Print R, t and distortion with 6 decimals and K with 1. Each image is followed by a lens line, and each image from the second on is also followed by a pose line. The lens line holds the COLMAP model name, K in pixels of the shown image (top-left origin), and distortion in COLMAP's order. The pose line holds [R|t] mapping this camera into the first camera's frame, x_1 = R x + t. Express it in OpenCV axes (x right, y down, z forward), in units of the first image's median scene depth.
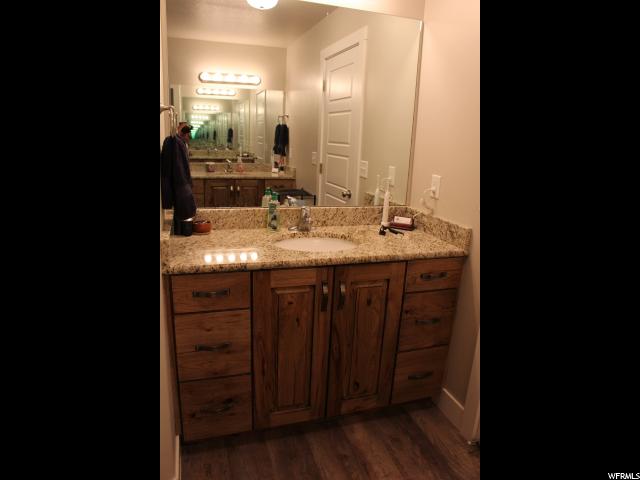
lens RADIAL K [[317.2, 0, 319.7], [0, 317.2, 239.2], [0, 0, 1]] dist [0.001336, 0.000026]
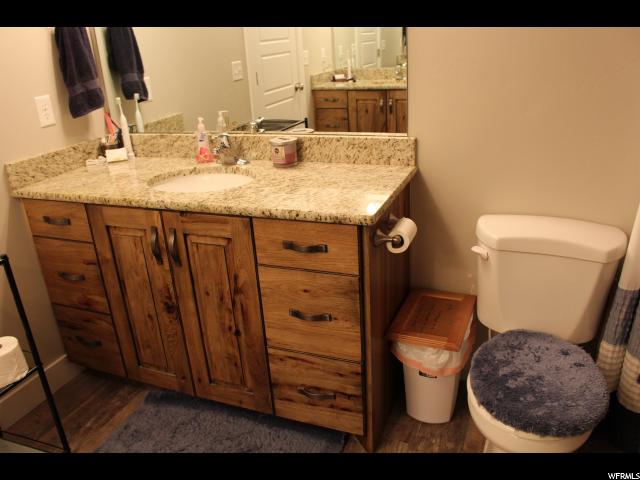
lens RADIAL K [[525.1, 0, 319.8], [0, 525.1, 239.9], [0, 0, 1]] dist [-0.118964, 0.024038]
pose [[0.803762, 0.157303, -0.573779, 1.045257], [-0.093936, 0.985871, 0.138692, -0.060128], [0.587489, -0.057577, 0.807181, 0.133610]]
